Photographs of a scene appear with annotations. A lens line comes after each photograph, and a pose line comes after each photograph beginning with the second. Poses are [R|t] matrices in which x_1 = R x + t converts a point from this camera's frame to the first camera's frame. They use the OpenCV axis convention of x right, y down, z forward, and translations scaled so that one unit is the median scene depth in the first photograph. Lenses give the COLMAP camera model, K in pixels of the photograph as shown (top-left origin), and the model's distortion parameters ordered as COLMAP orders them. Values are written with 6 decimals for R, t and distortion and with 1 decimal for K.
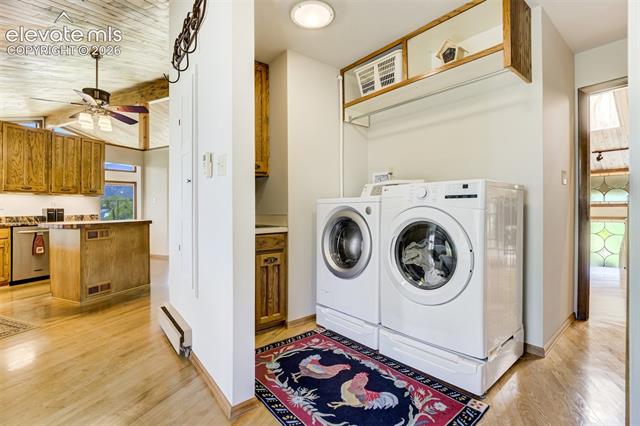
lens RADIAL K [[302.8, 0, 314.0], [0, 302.8, 208.8], [0, 0, 1]] dist [-0.066521, 0.027912]
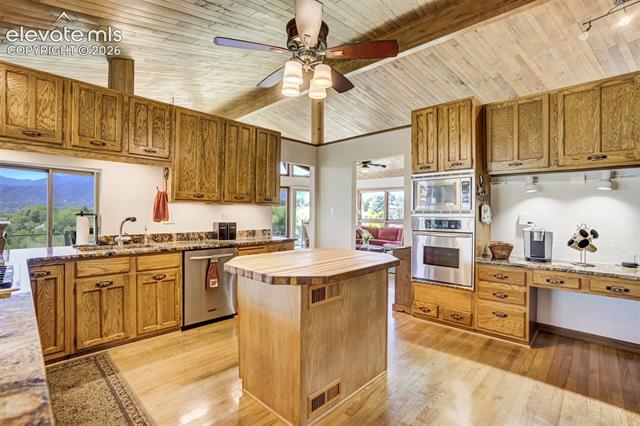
lens RADIAL K [[295.5, 0, 316.2], [0, 295.5, 215.5], [0, 0, 1]] dist [-0.044628, 0.022350]
pose [[0.934331, 0.021017, -0.355786, -0.425925], [-0.016650, 0.999744, 0.015331, -0.036799], [0.356017, -0.008400, 0.934442, 0.393596]]
